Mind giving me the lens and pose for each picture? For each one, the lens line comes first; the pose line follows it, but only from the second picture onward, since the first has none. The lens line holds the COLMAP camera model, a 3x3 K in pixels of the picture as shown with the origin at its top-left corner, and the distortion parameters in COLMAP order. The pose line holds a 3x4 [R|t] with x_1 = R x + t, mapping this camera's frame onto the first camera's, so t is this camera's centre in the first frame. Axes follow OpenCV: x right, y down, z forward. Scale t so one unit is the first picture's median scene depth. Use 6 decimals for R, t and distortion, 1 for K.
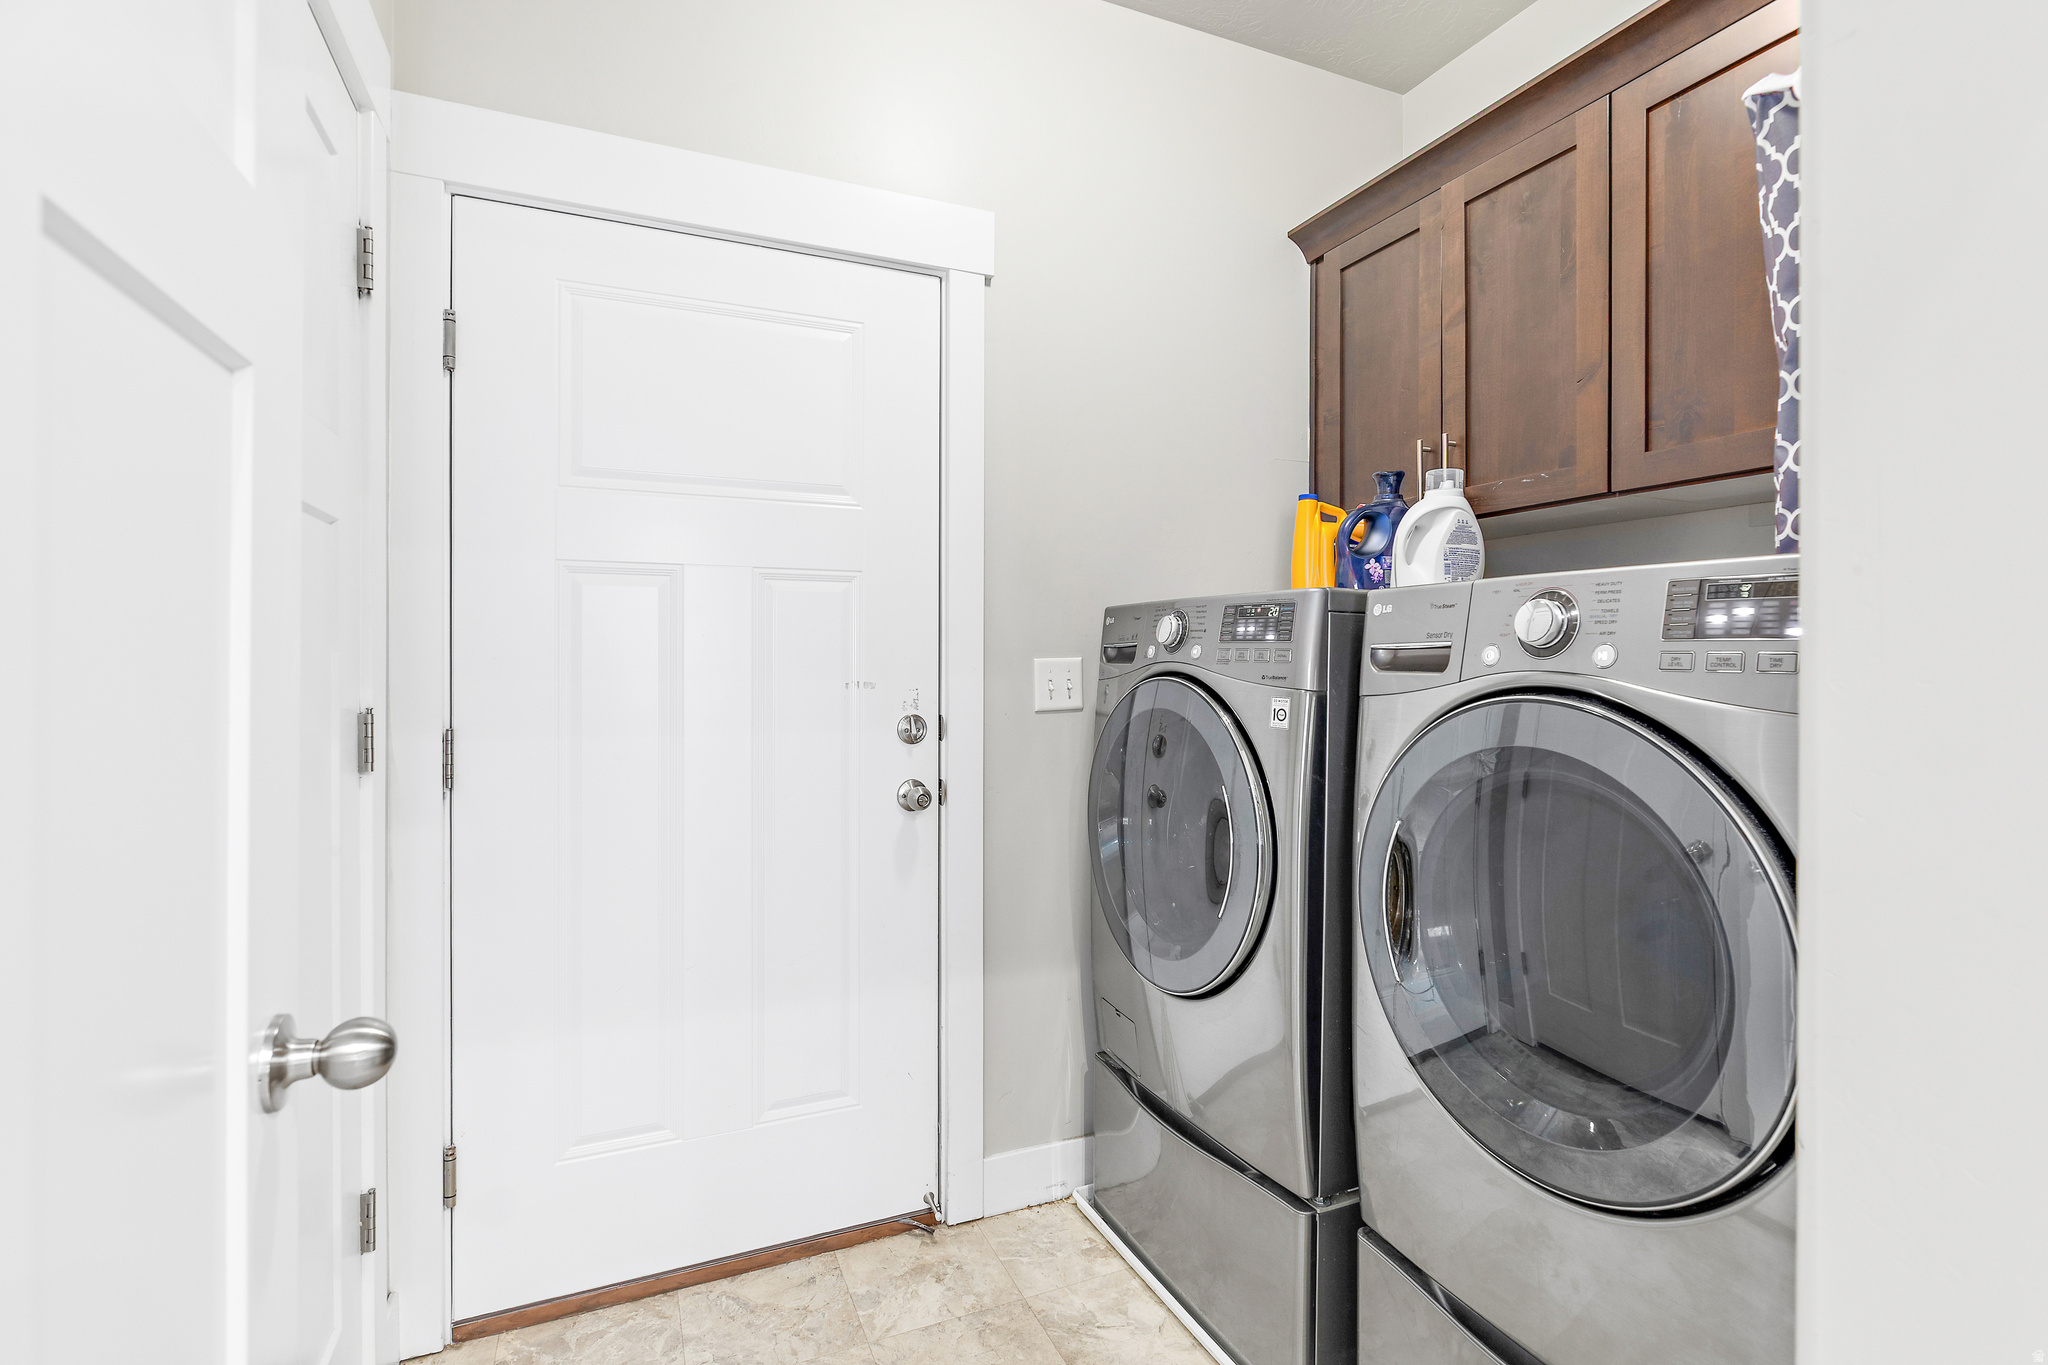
lens RADIAL K [[992.4, 0, 1032.2], [0, 992.4, 669.2], [0, 0, 1]] dist [0.003631, 0.001975]
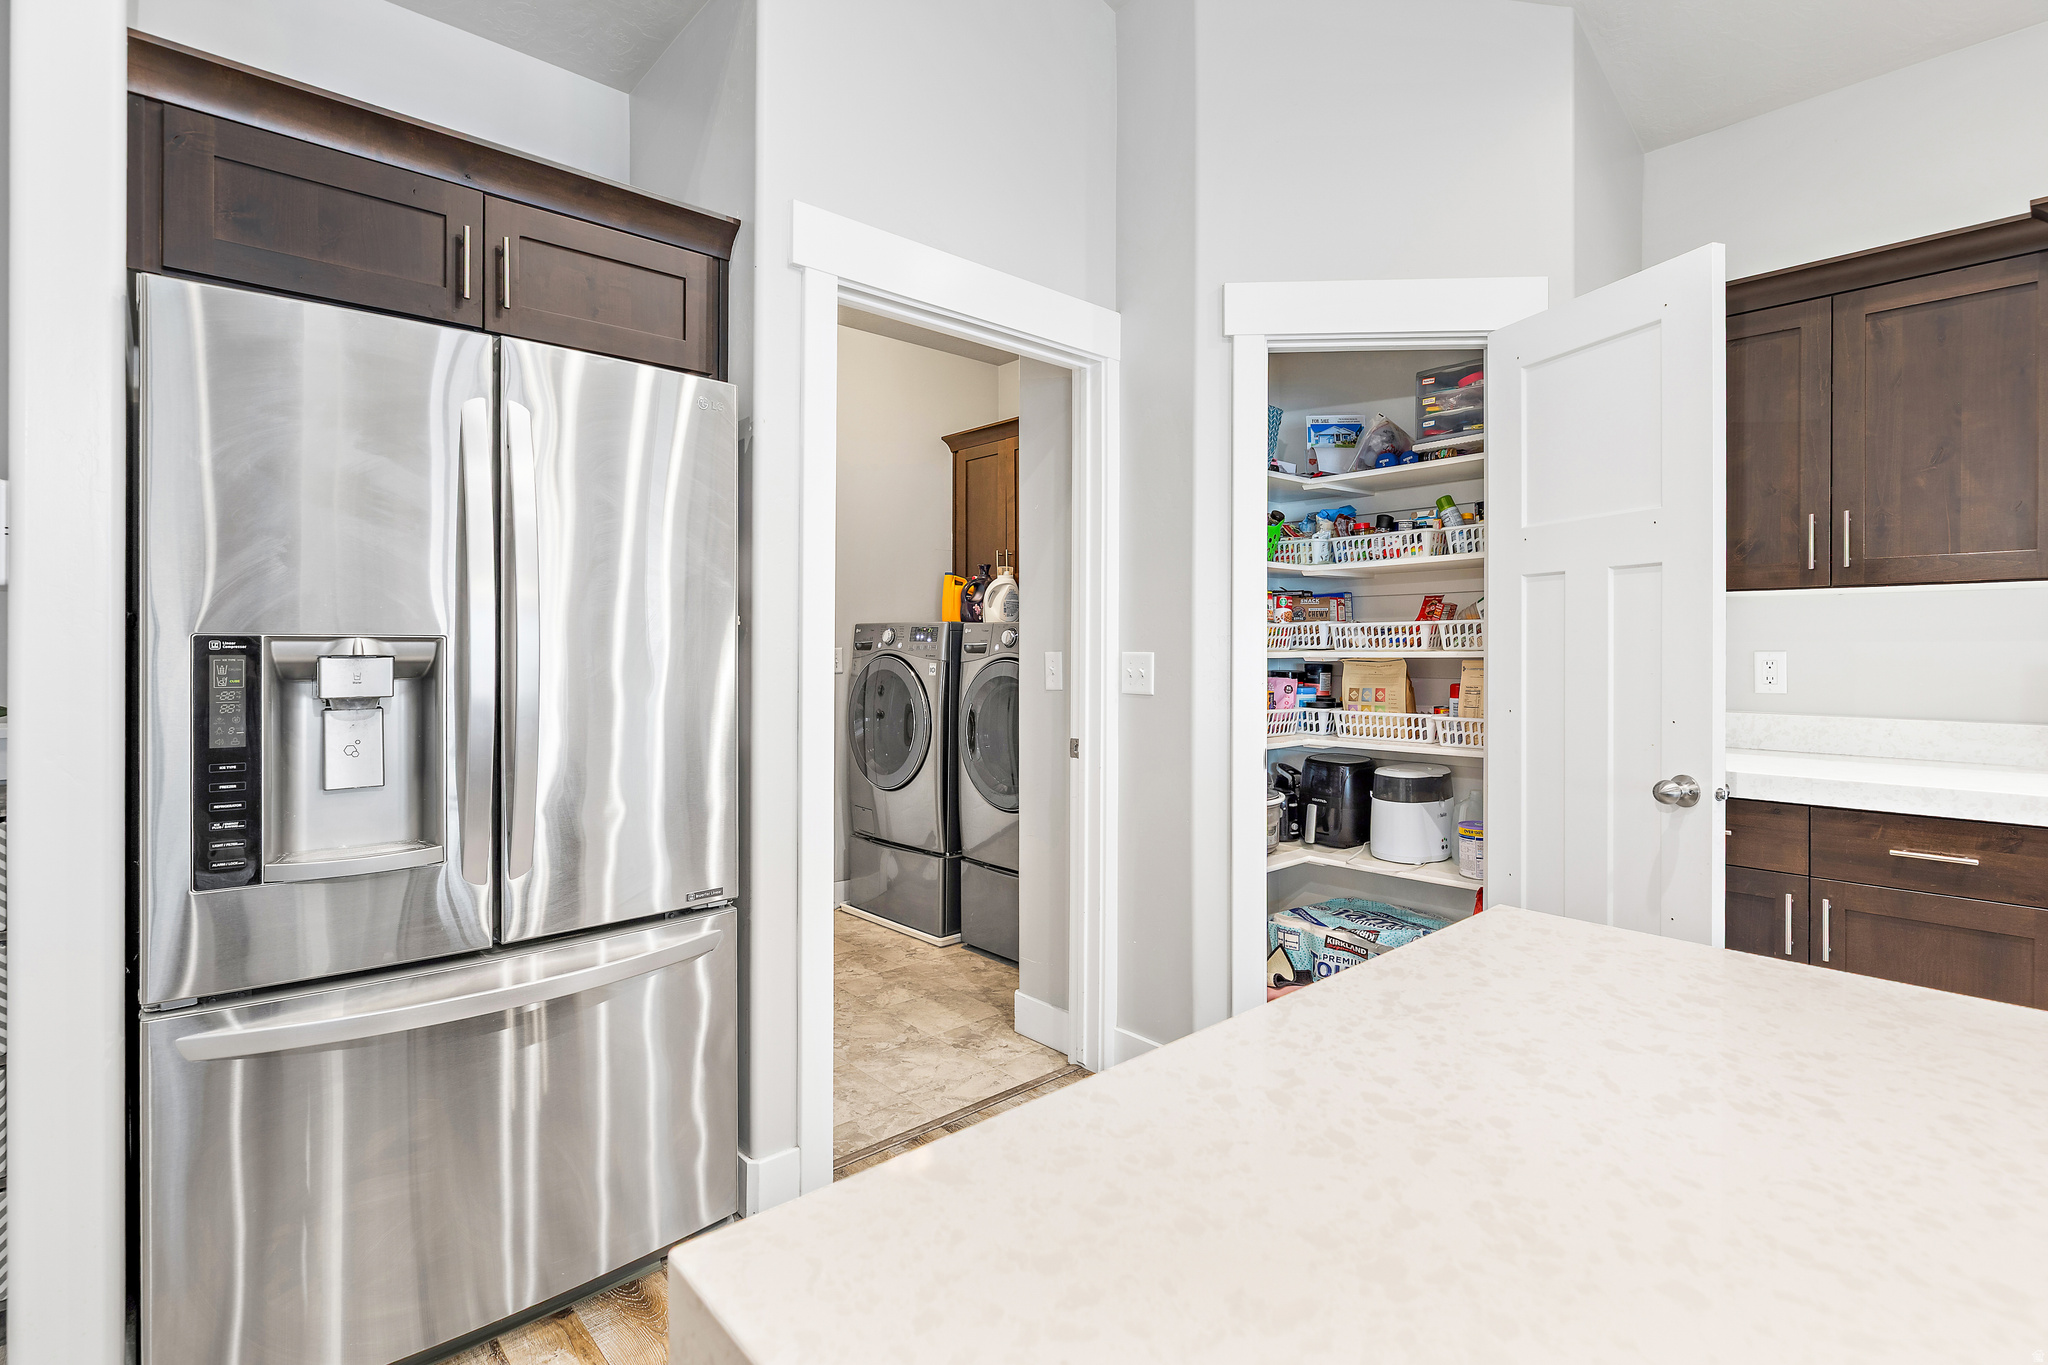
lens RADIAL K [[992.4, 0, 1026.0], [0, 992.4, 661.2], [0, 0, 1]] dist [0.003631, 0.001975]
pose [[0.953656, -0.002941, 0.300885, -0.249536], [0.003178, 0.999995, -0.000297, 0.020585], [-0.300882, 0.001240, 0.953661, -1.298214]]
